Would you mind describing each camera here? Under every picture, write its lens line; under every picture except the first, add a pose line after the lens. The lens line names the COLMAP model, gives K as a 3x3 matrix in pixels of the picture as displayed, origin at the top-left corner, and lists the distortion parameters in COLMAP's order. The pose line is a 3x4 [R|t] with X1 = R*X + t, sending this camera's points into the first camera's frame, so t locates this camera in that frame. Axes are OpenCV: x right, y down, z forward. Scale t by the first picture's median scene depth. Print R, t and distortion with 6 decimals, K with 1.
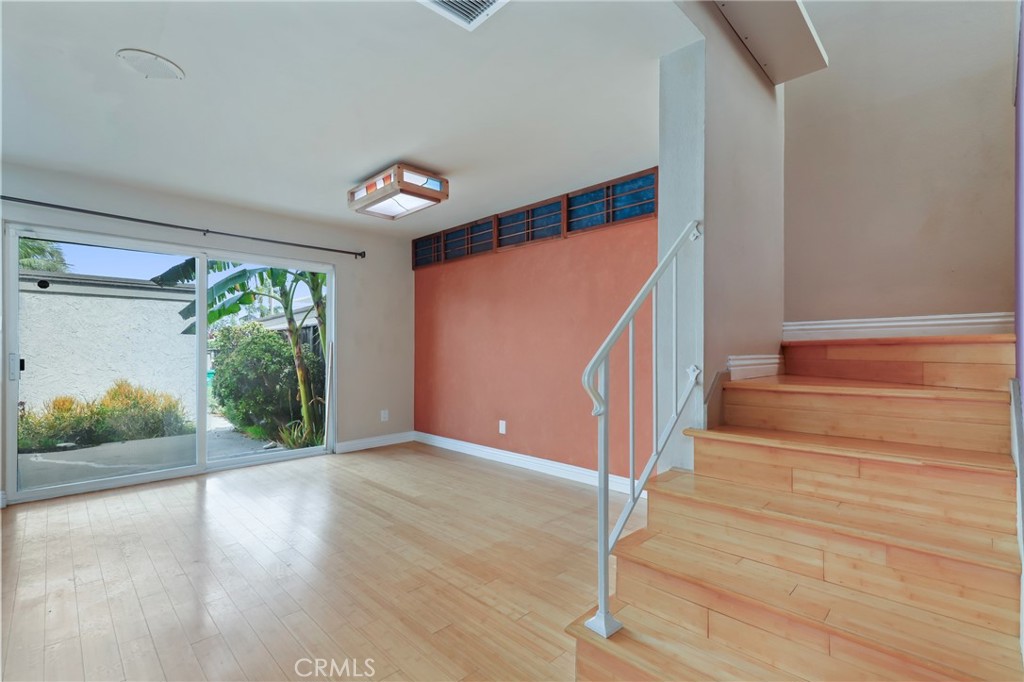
lens RADIAL K [[465.9, 0, 516.6], [0, 465.9, 349.4], [0, 0, 1]] dist [0.000491, -0.000686]
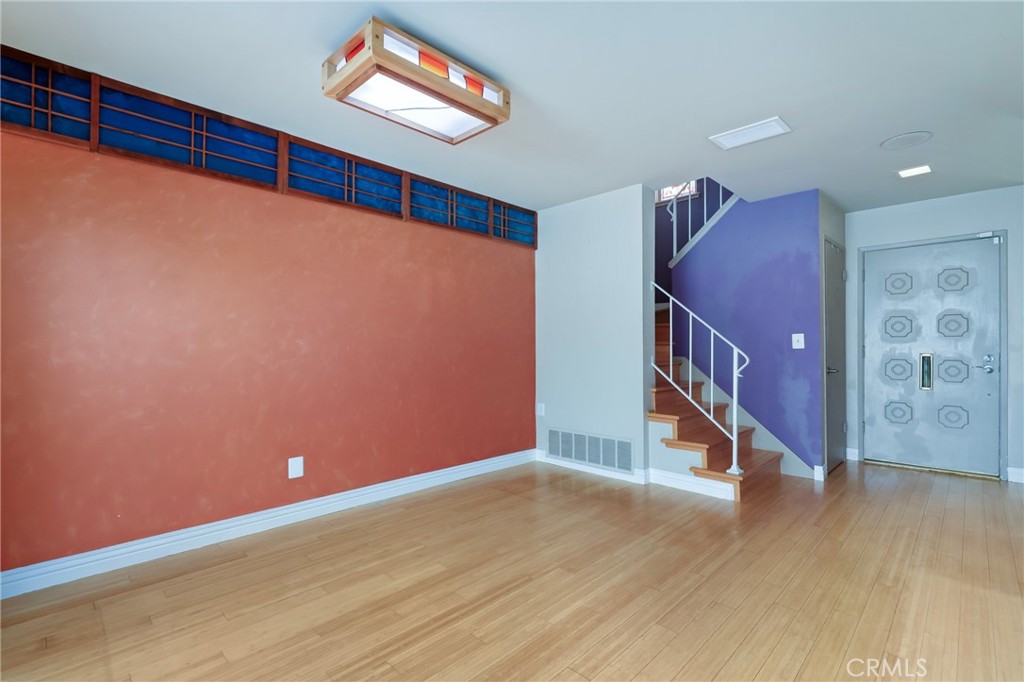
lens RADIAL K [[465.9, 0, 522.8], [0, 465.9, 345.1], [0, 0, 1]] dist [0.000491, -0.000686]
pose [[-0.015986, 0.003392, 0.999866, -1.657798], [-0.000289, 0.999994, -0.003397, -0.003666], [-0.999872, -0.000343, -0.015985, 1.680820]]
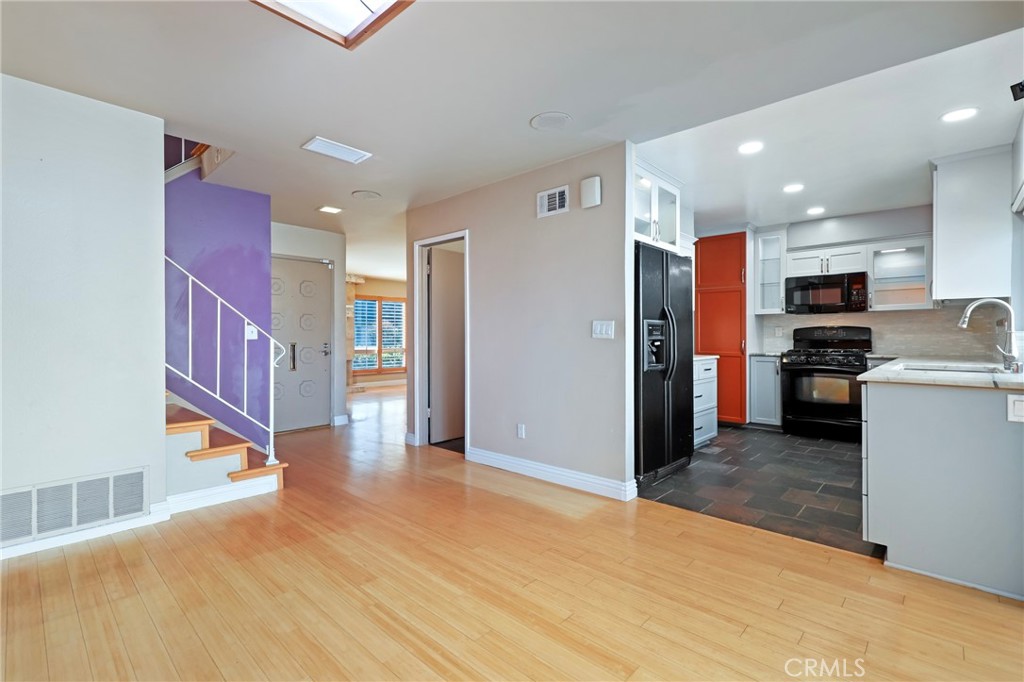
lens RADIAL K [[465.9, 0, 517.0], [0, 465.9, 336.2], [0, 0, 1]] dist [0.000491, -0.000686]
pose [[-0.999079, 0.001856, -0.042864, -0.732741], [0.002016, 0.999991, -0.003675, 0.001121], [0.042857, -0.003758, -0.999074, 2.685112]]
